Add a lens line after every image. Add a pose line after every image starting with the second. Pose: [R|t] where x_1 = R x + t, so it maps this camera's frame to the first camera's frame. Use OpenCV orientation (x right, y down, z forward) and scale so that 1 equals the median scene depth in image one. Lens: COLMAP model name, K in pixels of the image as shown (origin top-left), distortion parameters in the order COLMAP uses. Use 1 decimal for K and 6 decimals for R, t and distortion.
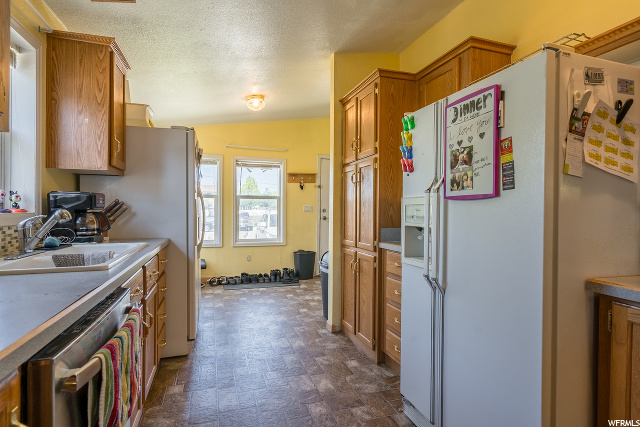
lens RADIAL K [[329.5, 0, 303.2], [0, 329.5, 213.1], [0, 0, 1]] dist [0.020412, -0.000119]
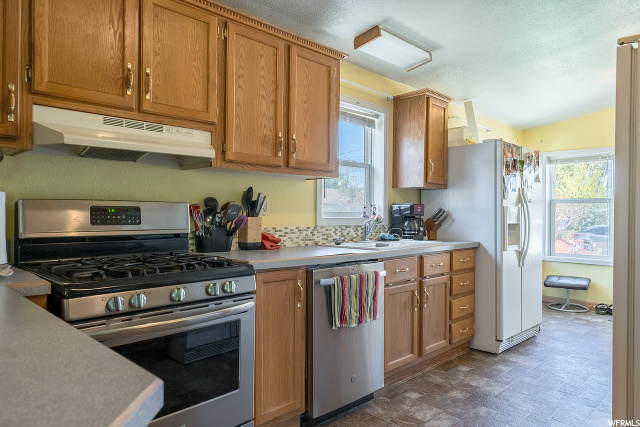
lens RADIAL K [[443.8, 0, 320.2], [0, 443.8, 216.0], [0, 0, 1]] dist [0.002350, 0.000047]
pose [[0.464886, -0.001776, -0.885369, 1.218370], [-0.015546, 0.999827, -0.010168, 0.022238], [0.885234, 0.018491, 0.464778, -0.301316]]
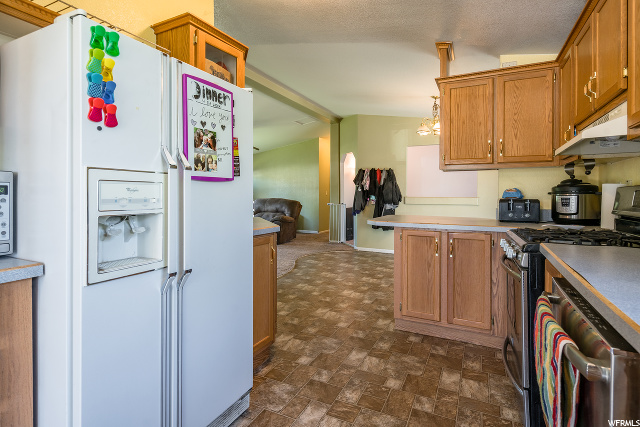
lens RADIAL K [[327.3, 0, 318.2], [0, 327.3, 194.2], [0, 0, 1]] dist [0.000519, 0.000175]
pose [[-0.736413, -0.005907, 0.676507, -0.441888], [-0.000597, 0.999967, 0.008082, -0.008499], [-0.676532, 0.005548, -0.736392, 1.475047]]
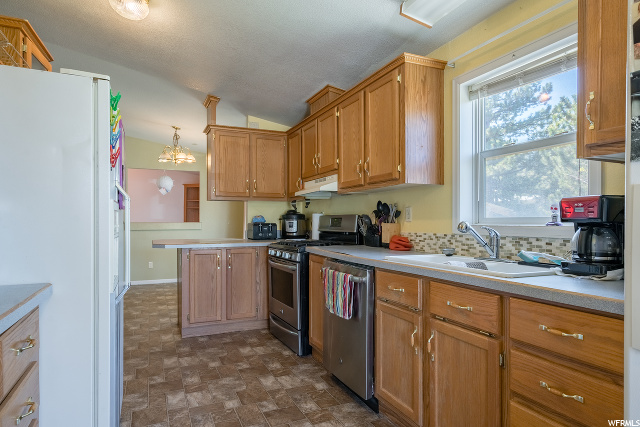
lens RADIAL K [[376.4, 0, 322.1], [0, 376.4, 221.0], [0, 0, 1]] dist [0.004369, -0.000070]
pose [[-0.987992, -0.003148, -0.154474, -0.001734], [-0.004870, 0.999930, 0.010770, -0.018941], [0.154429, 0.011393, -0.987938, 2.415636]]
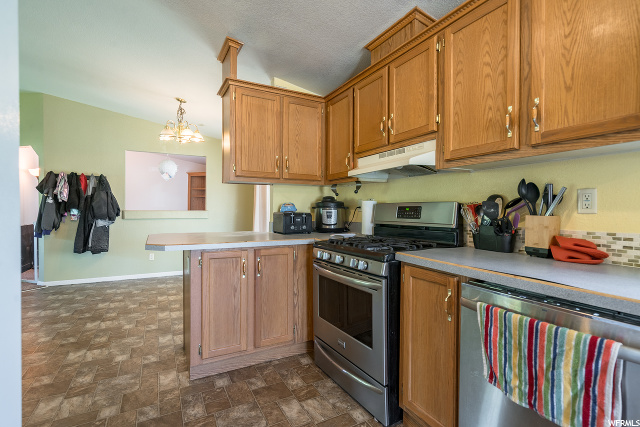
lens RADIAL K [[300.0, 0, 320.0], [0, 300.0, 213.5], [0, 0, 1]] dist [-0.000696, 0.000130]
pose [[-0.975263, -0.006255, -0.220957, 0.270002], [-0.011585, 0.999672, 0.022837, -0.006880], [0.220742, 0.024832, -0.975016, 1.207648]]
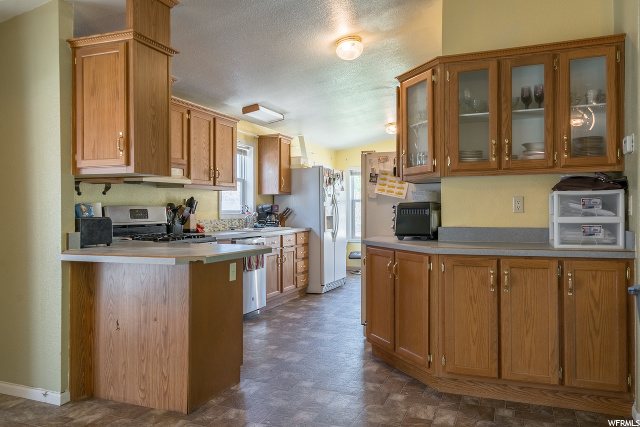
lens RADIAL K [[485.0, 0, 320.0], [0, 485.0, 213.5], [0, 0, 1]] dist [0.000064, -0.000008]
pose [[0.769726, -0.007101, -0.638335, 2.488178], [0.000419, 0.999944, -0.010618, 0.048478], [0.638374, 0.007905, 0.769686, -1.914107]]
